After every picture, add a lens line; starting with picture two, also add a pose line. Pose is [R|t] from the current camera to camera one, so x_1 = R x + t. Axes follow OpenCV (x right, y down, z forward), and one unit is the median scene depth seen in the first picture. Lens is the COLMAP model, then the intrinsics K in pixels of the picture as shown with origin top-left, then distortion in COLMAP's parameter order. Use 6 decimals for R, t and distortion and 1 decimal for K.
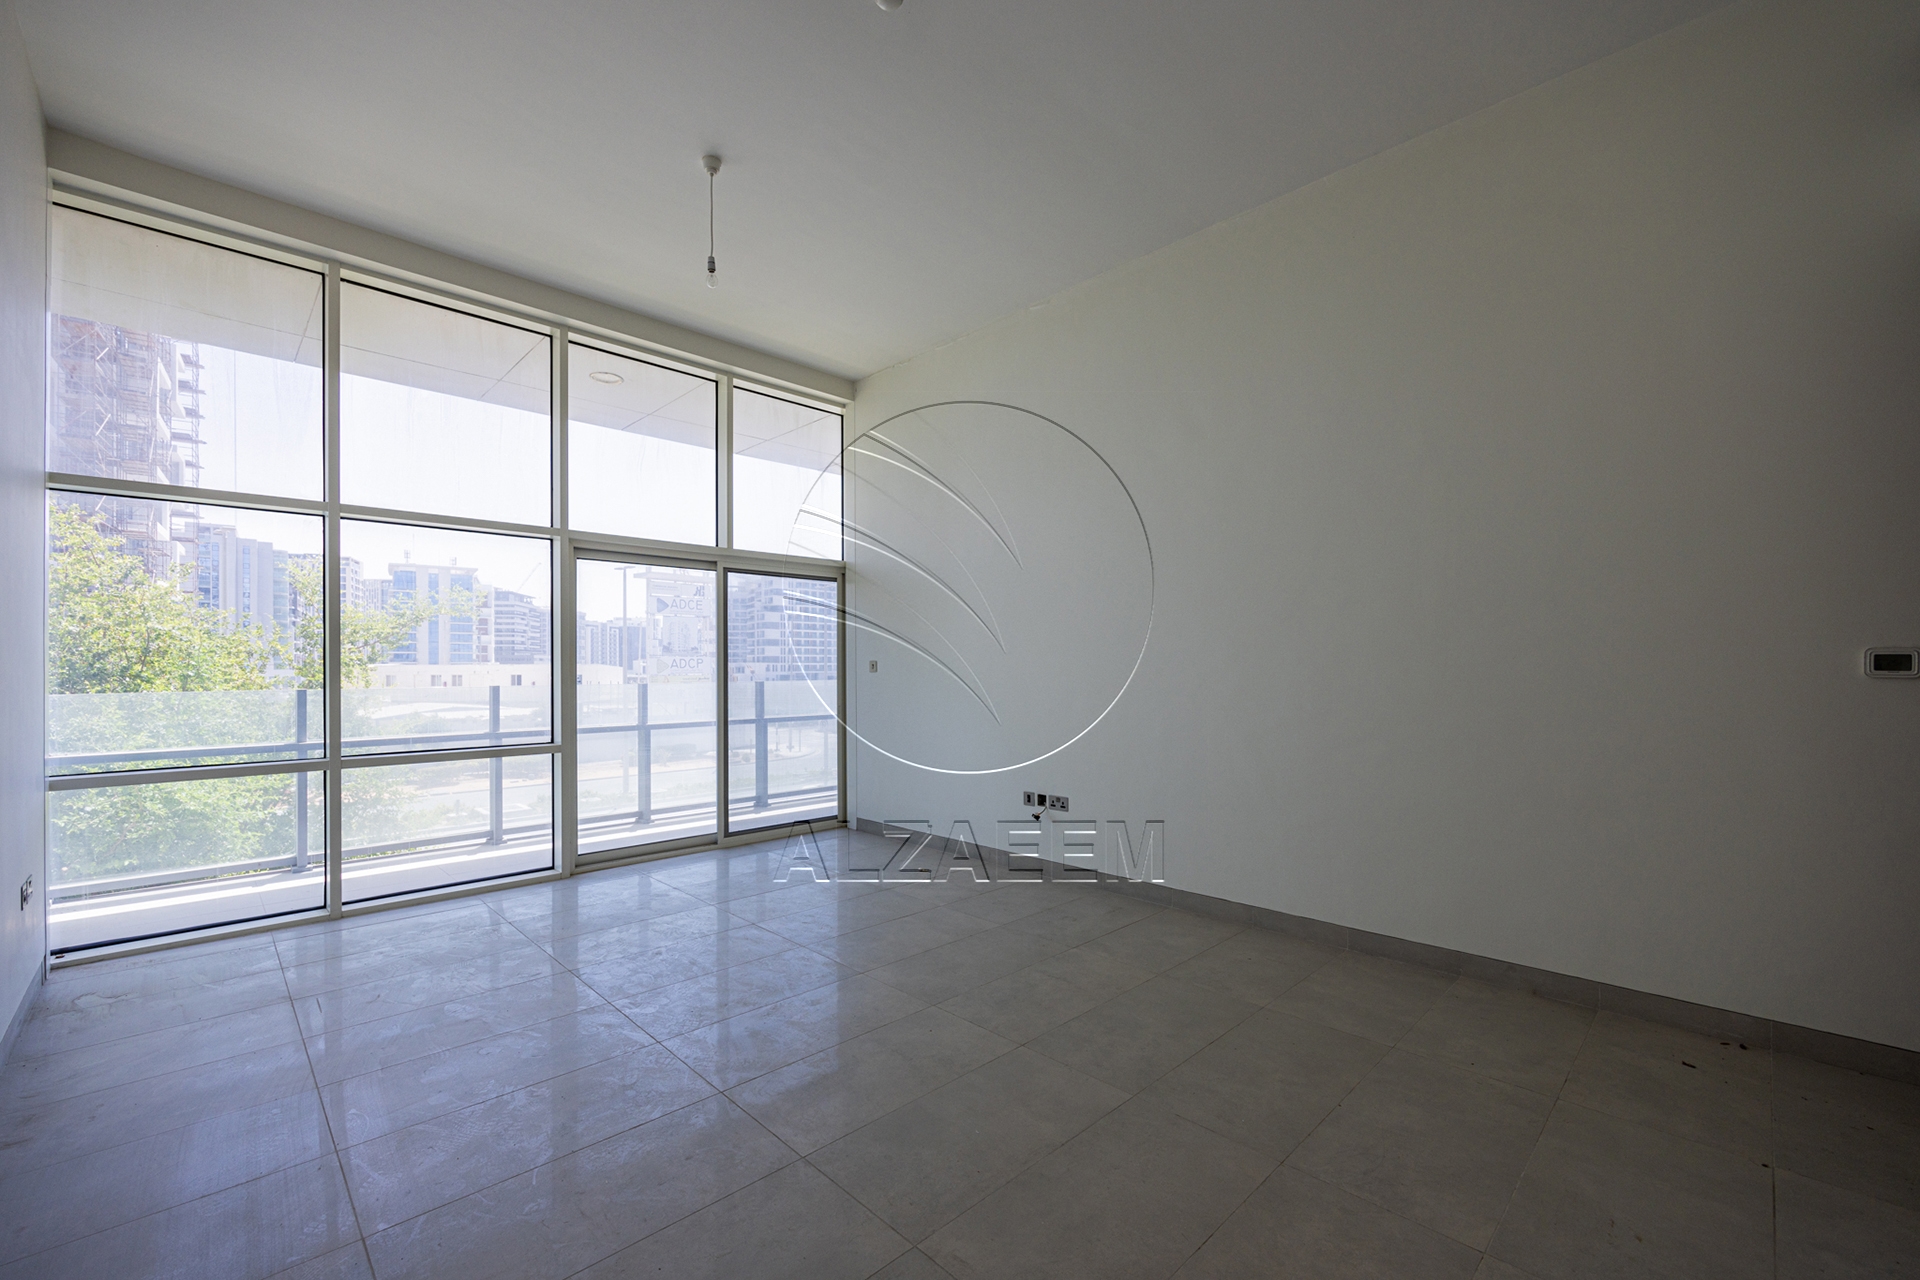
lens RADIAL K [[780.3, 0, 932.3], [0, 780.3, 666.1], [0, 0, 1]] dist [0.000945, -0.000041]
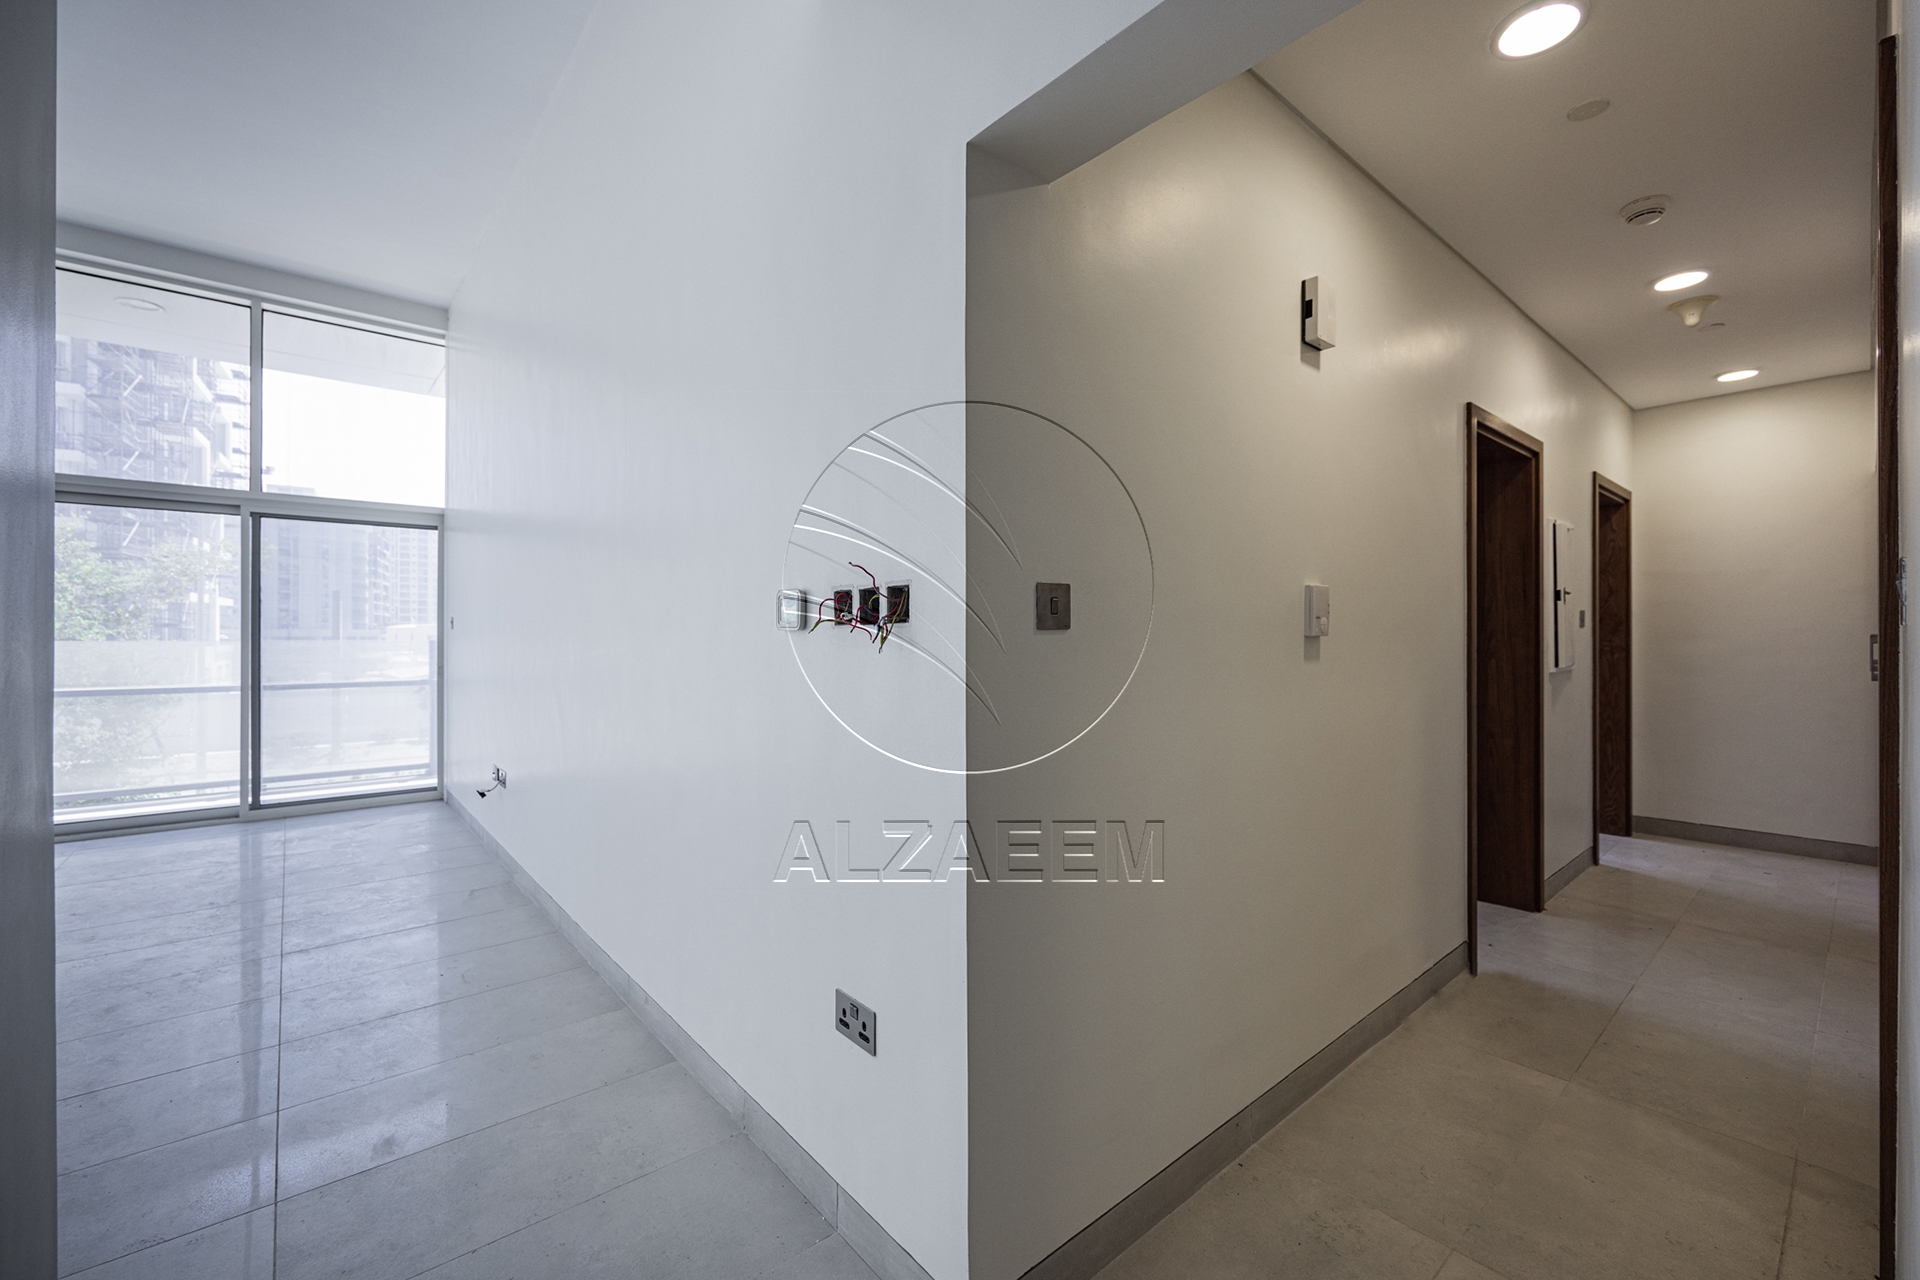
lens RADIAL K [[792.9, 0, 960.0], [0, 792.9, 640.0], [0, 0, 1]] dist [-0.000336, -0.000012]
pose [[0.999483, 0.006162, -0.031542, 0.531806], [-0.005769, 0.999905, 0.012512, 0.004857], [0.031616, -0.012324, 0.999424, 0.094384]]
